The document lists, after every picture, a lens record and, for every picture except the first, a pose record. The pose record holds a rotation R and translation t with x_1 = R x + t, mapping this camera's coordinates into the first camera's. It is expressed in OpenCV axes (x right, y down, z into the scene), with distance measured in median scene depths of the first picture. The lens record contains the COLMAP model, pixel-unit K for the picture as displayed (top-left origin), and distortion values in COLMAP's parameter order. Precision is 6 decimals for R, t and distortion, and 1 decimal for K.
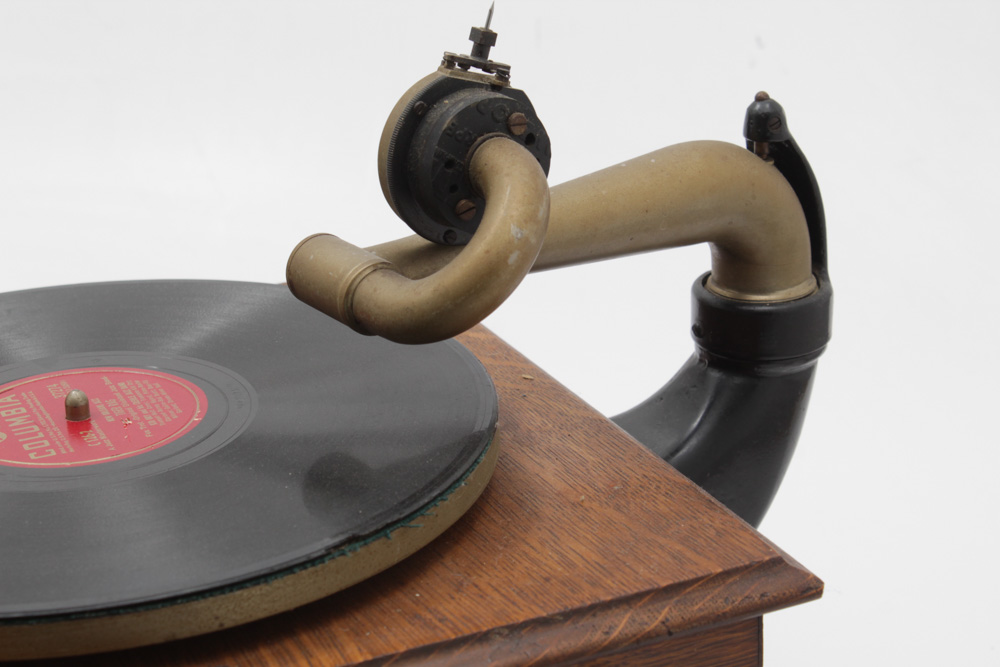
lens RADIAL K [[2354.5, 0, 500.0], [0, 2354.5, 333.5], [0, 0, 1]] dist [0.039044, -0.111252]
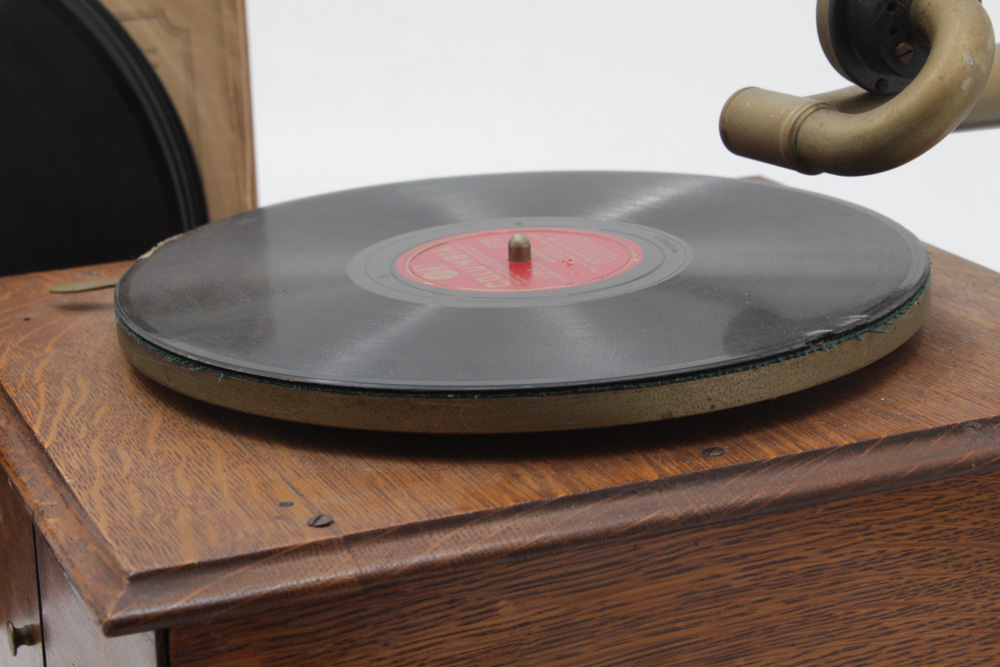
lens RADIAL K [[2389.9, 0, 500.0], [0, 2389.9, 333.5], [0, 0, 1]] dist [0.049123, 0.341628]
pose [[0.998600, 0.004267, -0.052727, -0.145812], [-0.007215, 0.998413, -0.055847, 0.140487], [0.052405, 0.056149, 0.997046, -0.059128]]
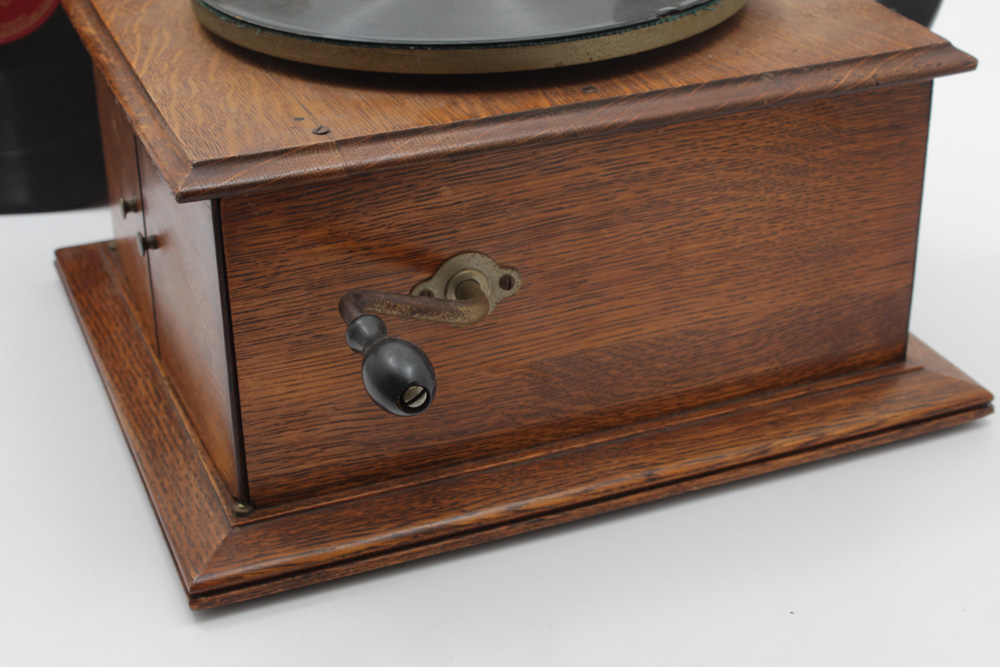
lens RADIAL K [[1793.6, 0, 500.0], [0, 1793.6, 333.5], [0, 0, 1]] dist [0.002795, 0.064528]
pose [[0.997998, 0.034370, -0.053096, -0.101435], [-0.027416, 0.991581, 0.126556, 0.143943], [0.056999, -0.124846, 0.990537, -0.173932]]
